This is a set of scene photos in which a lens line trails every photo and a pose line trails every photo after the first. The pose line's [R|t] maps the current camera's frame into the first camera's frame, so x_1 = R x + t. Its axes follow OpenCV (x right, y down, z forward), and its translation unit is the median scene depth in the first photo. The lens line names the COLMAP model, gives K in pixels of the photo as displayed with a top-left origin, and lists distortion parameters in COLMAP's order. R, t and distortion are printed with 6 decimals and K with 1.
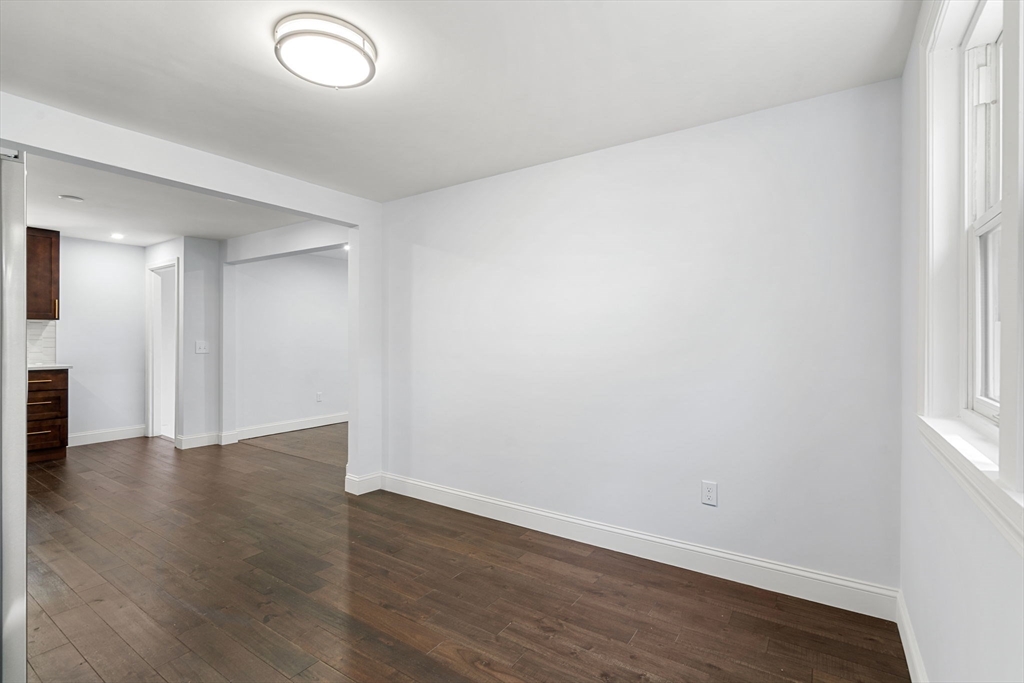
lens RADIAL K [[467.8, 0, 509.5], [0, 467.8, 335.6], [0, 0, 1]] dist [-0.005417, 0.001813]
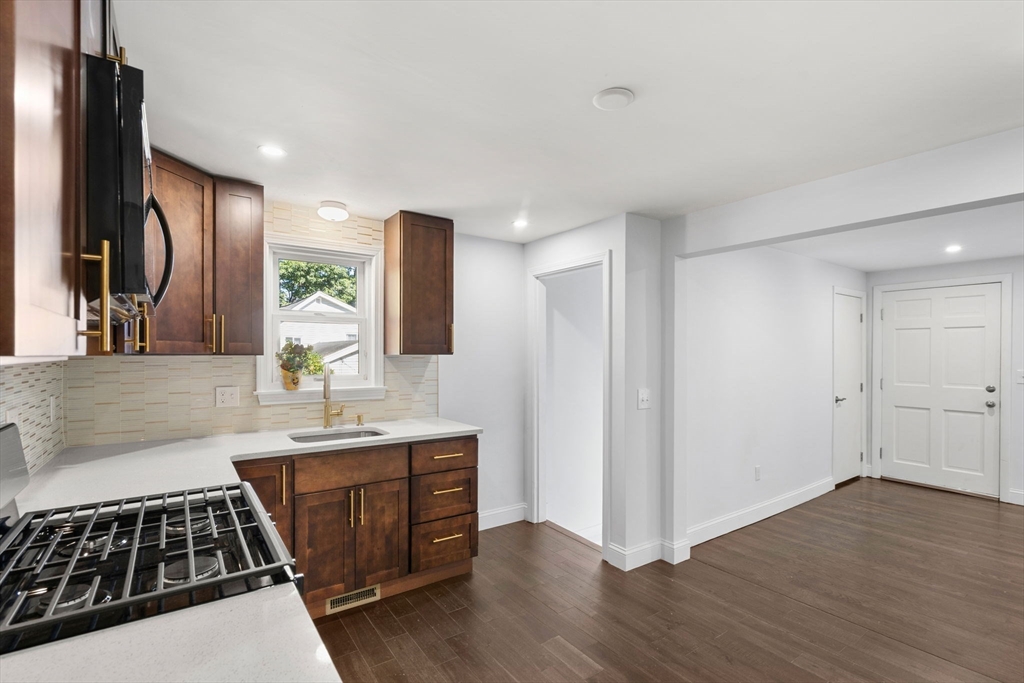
lens RADIAL K [[467.8, 0, 515.4], [0, 467.8, 355.2], [0, 0, 1]] dist [-0.005417, 0.001813]
pose [[0.937031, 0.004592, -0.349217, -0.610836], [-0.001978, 0.999967, 0.007843, -0.035553], [0.349242, -0.006659, 0.937009, 0.385600]]
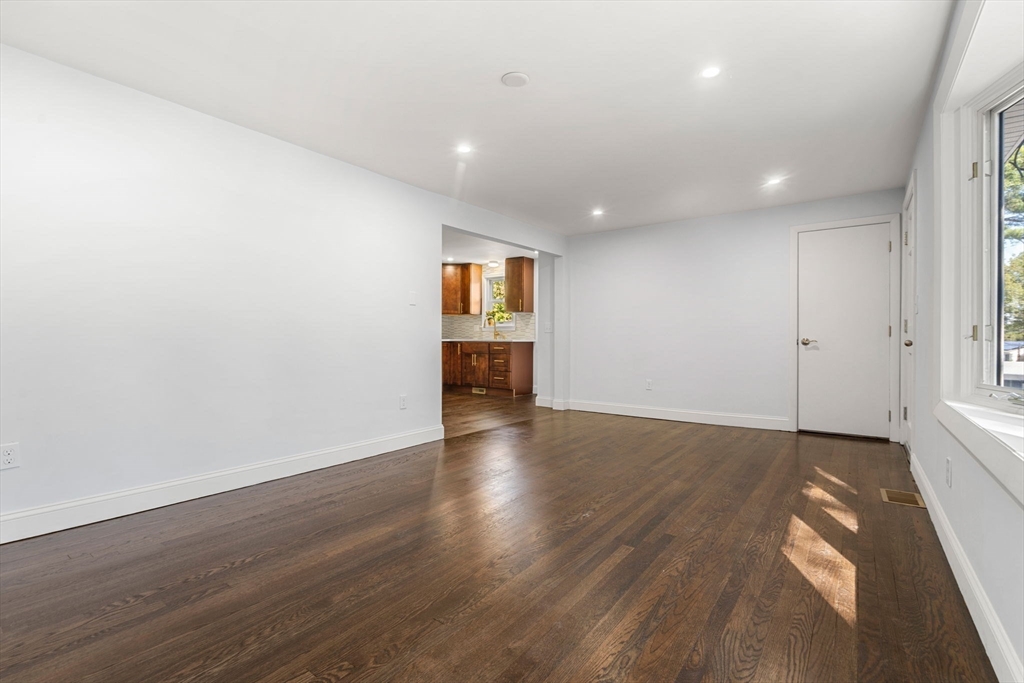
lens RADIAL K [[467.8, 0, 514.6], [0, 467.8, 338.2], [0, 0, 1]] dist [-0.005417, 0.001813]
pose [[-0.040712, -0.001136, -0.999170, 0.589890], [-0.000323, 0.999999, -0.001124, 0.054553], [0.999171, 0.000277, -0.040712, 0.966467]]
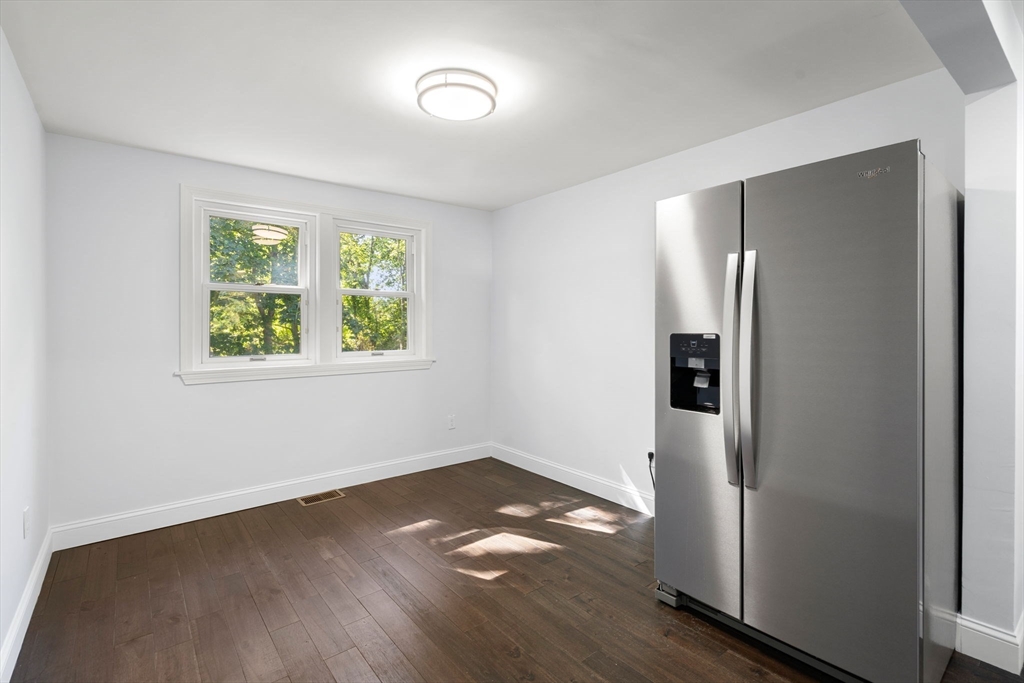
lens RADIAL K [[467.8, 0, 511.3], [0, 467.8, 333.3], [0, 0, 1]] dist [-0.005417, 0.001813]
pose [[-0.957196, 0.000027, 0.289440, -0.293509], [0.002005, 0.999977, 0.006536, 0.000068], [-0.289433, 0.006837, -0.957174, 0.710640]]
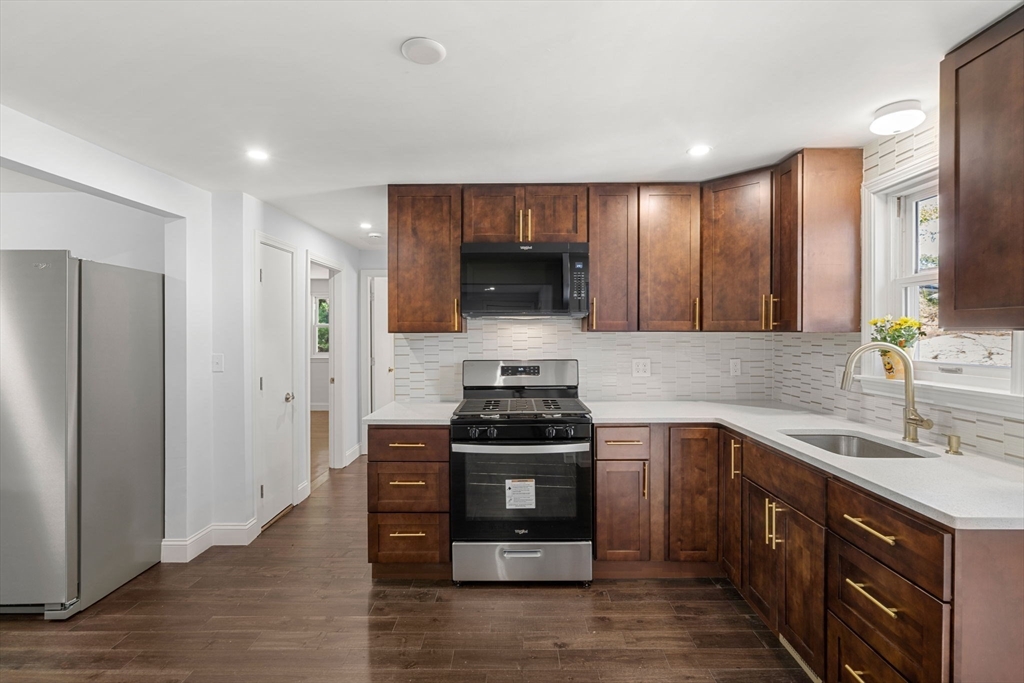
lens RADIAL K [[467.8, 0, 508.9], [0, 467.8, 333.9], [0, 0, 1]] dist [-0.005417, 0.001813]
pose [[-0.832689, 0.004635, -0.553721, -0.542698], [0.004480, 0.999989, 0.001633, -0.031243], [0.553722, -0.001120, -0.832701, 0.969022]]
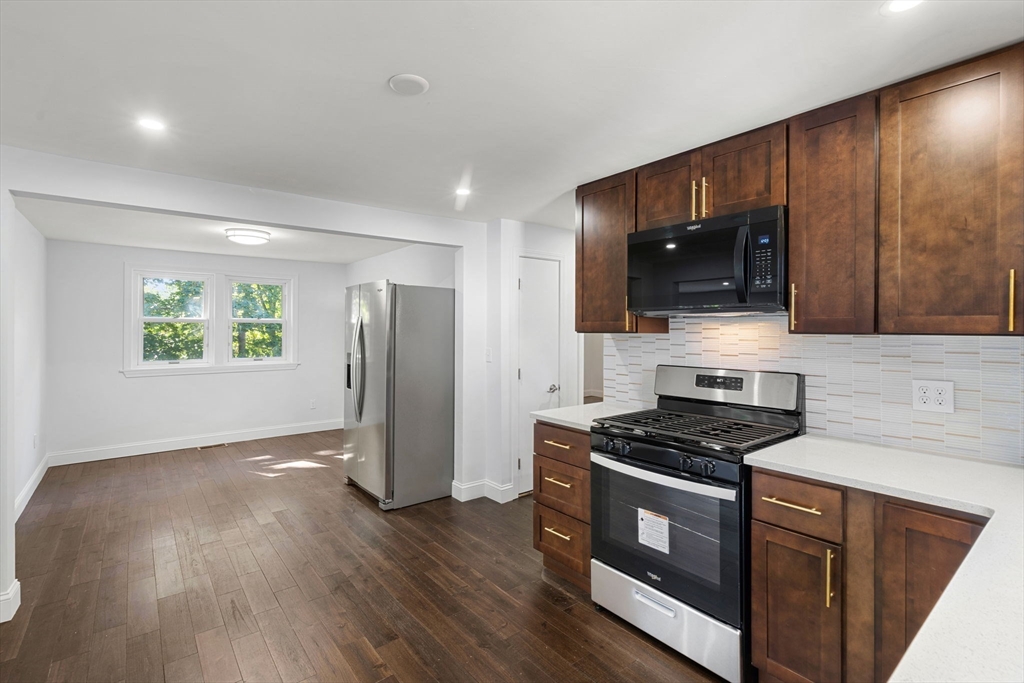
lens RADIAL K [[467.8, 0, 512.7], [0, 467.8, 329.2], [0, 0, 1]] dist [-0.005417, 0.001813]
pose [[-0.956522, -0.002023, 0.291654, -0.818466], [-0.003598, 0.999982, -0.004867, -0.033345], [-0.291639, -0.005705, -0.956511, 0.988160]]
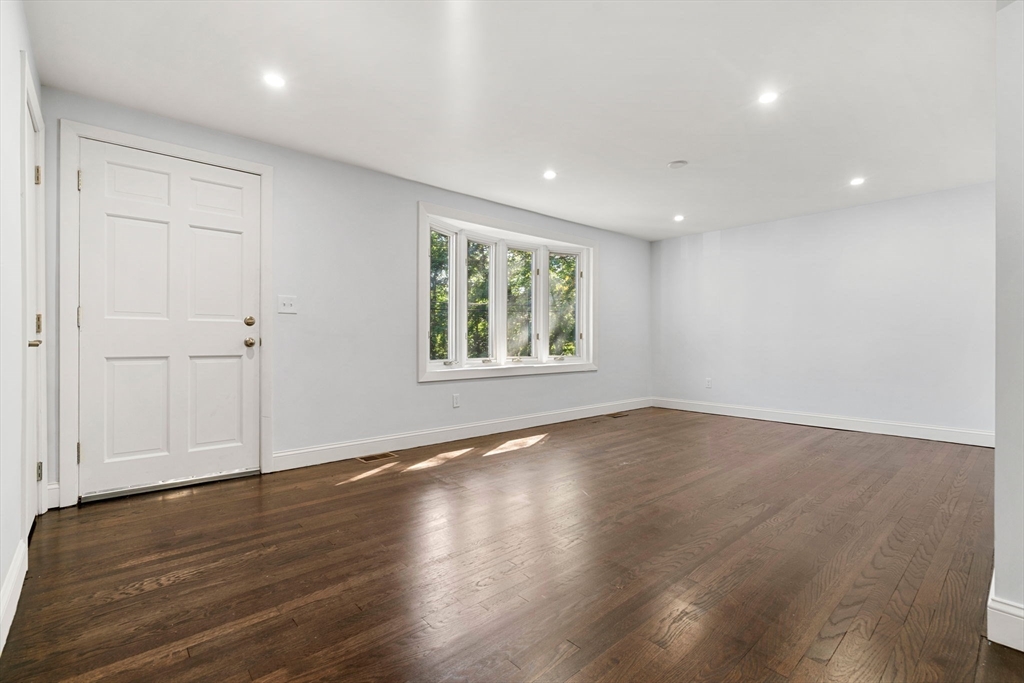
lens RADIAL K [[467.8, 0, 510.3], [0, 467.8, 341.1], [0, 0, 1]] dist [-0.005417, 0.001813]
pose [[0.247883, -0.004267, 0.968781, -0.599696], [-0.003254, 0.999981, 0.005237, 0.054019], [-0.968785, -0.004451, 0.247864, 1.015473]]
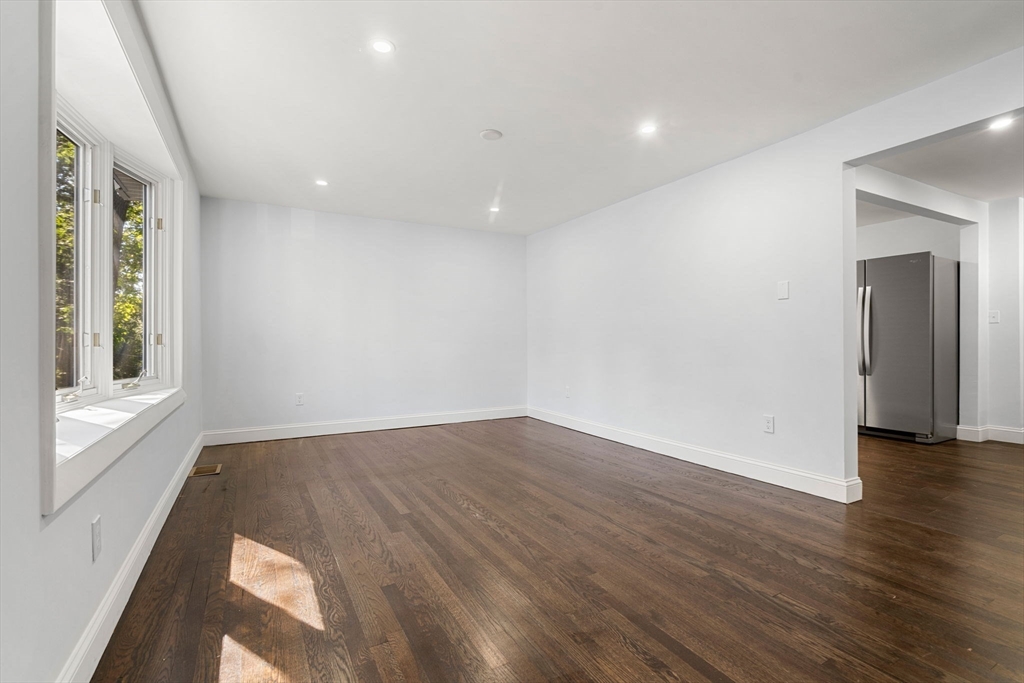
lens RADIAL K [[467.8, 0, 517.9], [0, 467.8, 342.5], [0, 0, 1]] dist [-0.005417, 0.001813]
pose [[-0.895934, -0.001046, 0.444185, -0.154371], [-0.000519, 0.999999, 0.001309, 0.051002], [-0.444186, 0.000942, -0.895934, 1.447756]]
